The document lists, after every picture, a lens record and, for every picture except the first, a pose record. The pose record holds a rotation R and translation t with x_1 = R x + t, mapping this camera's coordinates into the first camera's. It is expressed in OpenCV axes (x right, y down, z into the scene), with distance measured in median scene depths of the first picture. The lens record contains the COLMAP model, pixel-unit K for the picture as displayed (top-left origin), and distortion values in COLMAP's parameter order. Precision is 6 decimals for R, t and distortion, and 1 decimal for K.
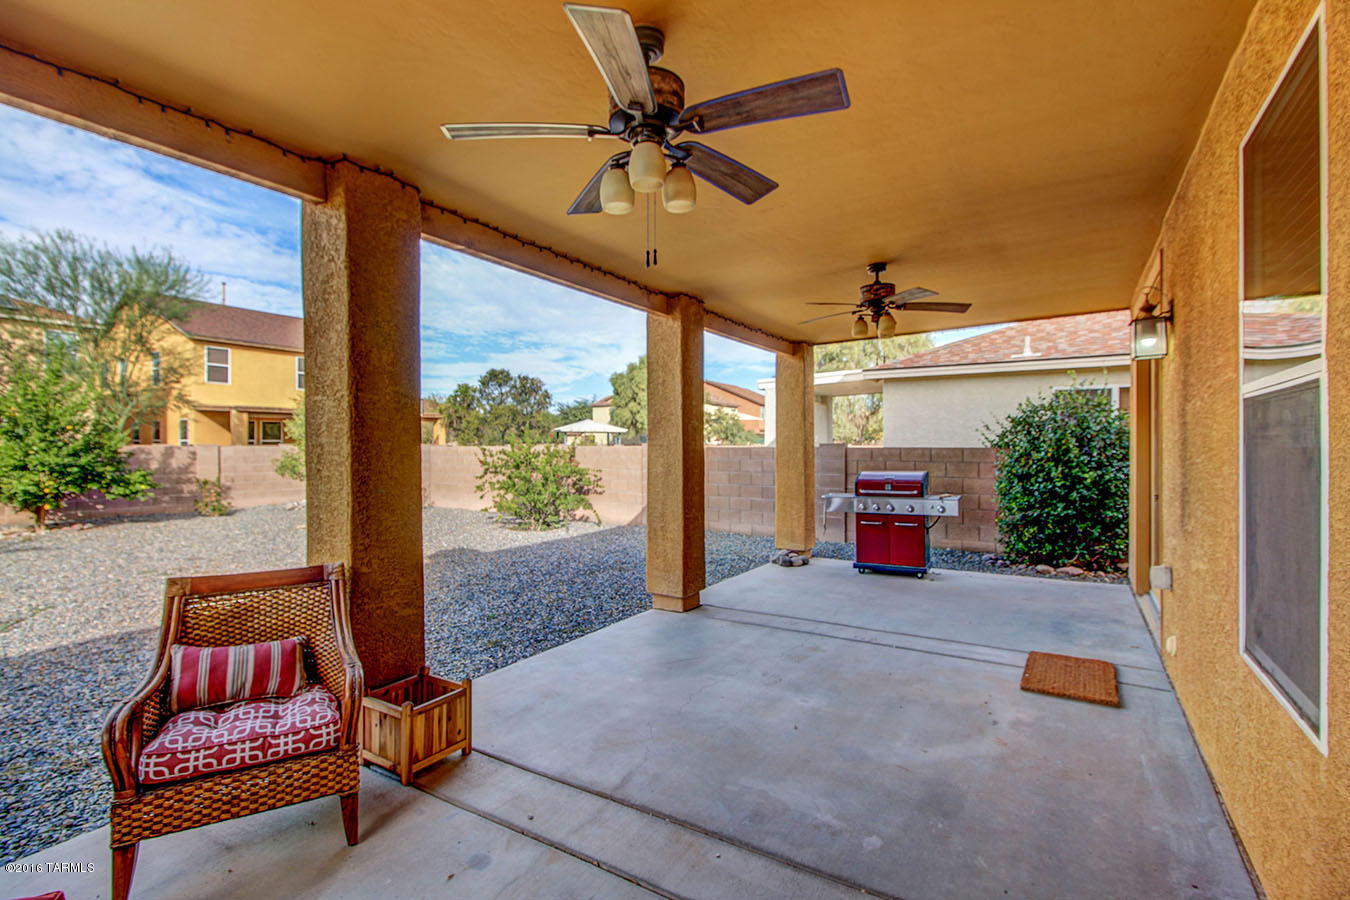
lens RADIAL K [[622.1, 0, 671.8], [0, 622.1, 445.1], [0, 0, 1]] dist [0.009092, -0.000768]
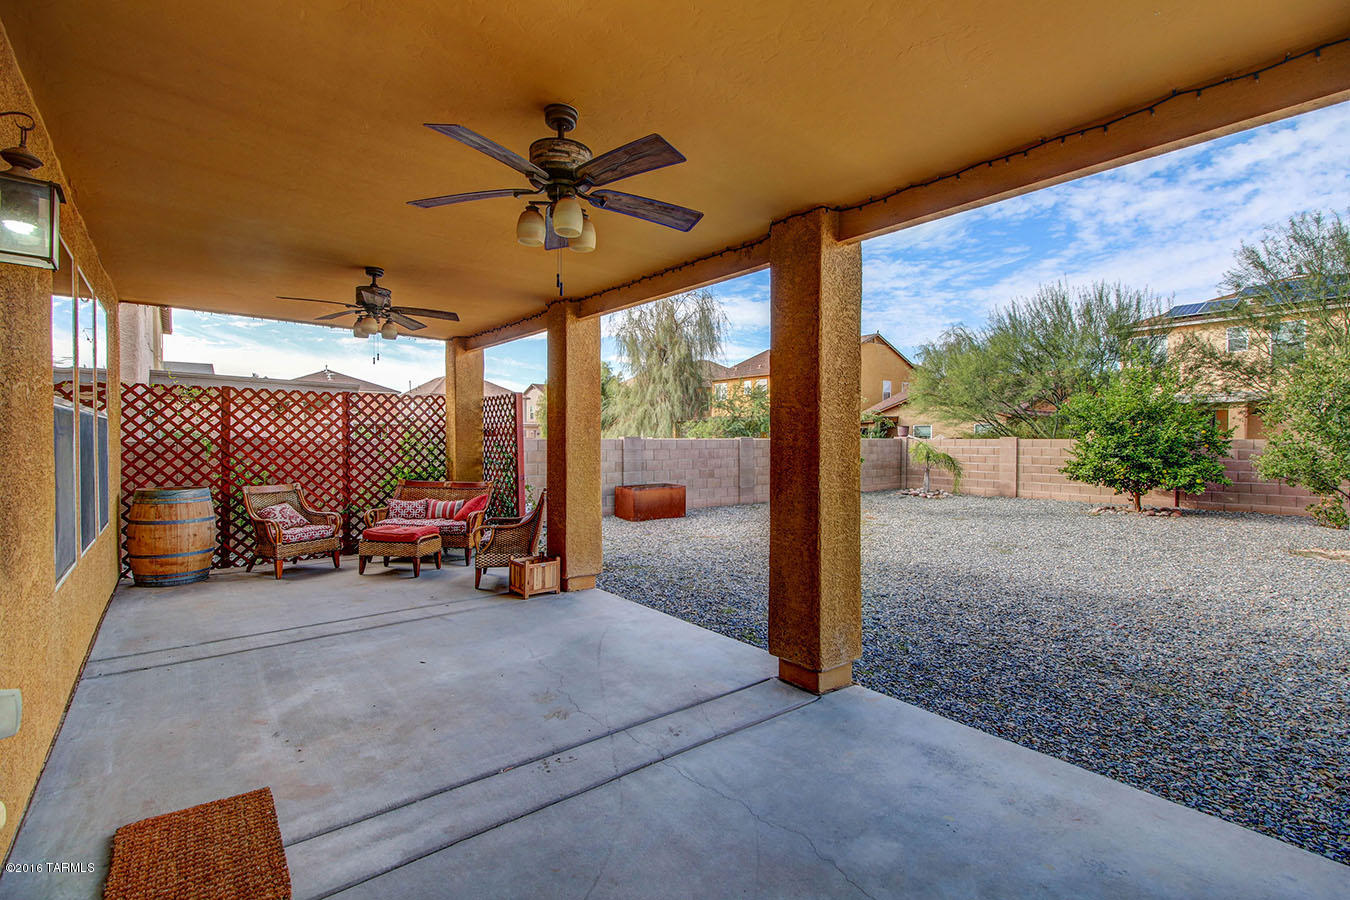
lens RADIAL K [[622.1, 0, 670.4], [0, 622.1, 446.3], [0, 0, 1]] dist [0.009092, -0.000768]
pose [[-0.325703, 0.019472, -0.945272, 0.987373], [-0.003712, 0.999754, 0.021873, -0.010450], [0.945465, 0.010633, -0.325551, 1.524566]]
